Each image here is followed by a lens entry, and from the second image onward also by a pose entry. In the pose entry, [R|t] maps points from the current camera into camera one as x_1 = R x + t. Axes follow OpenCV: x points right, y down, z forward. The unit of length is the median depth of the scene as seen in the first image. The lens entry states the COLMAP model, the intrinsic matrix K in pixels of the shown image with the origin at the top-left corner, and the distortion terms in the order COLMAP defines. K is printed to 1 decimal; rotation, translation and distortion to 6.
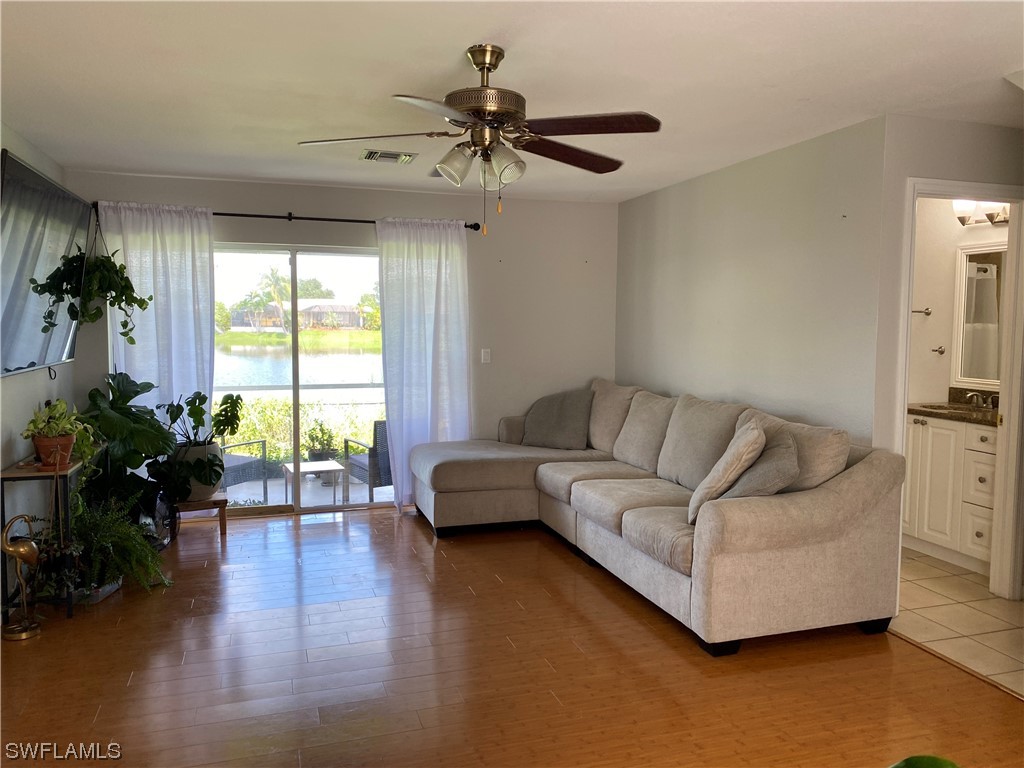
lens RADIAL K [[750.6, 0, 512.0], [0, 750.6, 384.0], [0, 0, 1]] dist [0.127121, -0.253876]
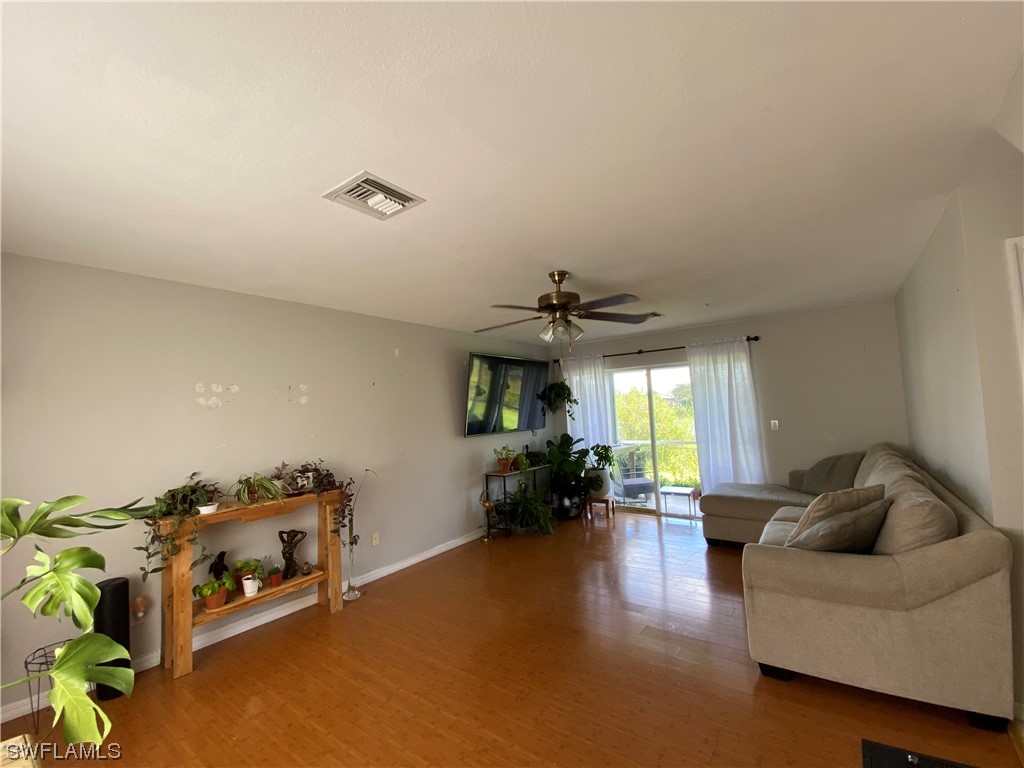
lens RADIAL K [[414.0, 0, 509.0], [0, 414.0, 377.7], [0, 0, 1]] dist [0.026204, -0.022134]
pose [[0.593963, -0.093924, -0.798991, 0.354777], [-0.022876, 0.990788, -0.133476, -0.010150], [0.804167, 0.097558, 0.586343, 0.138918]]
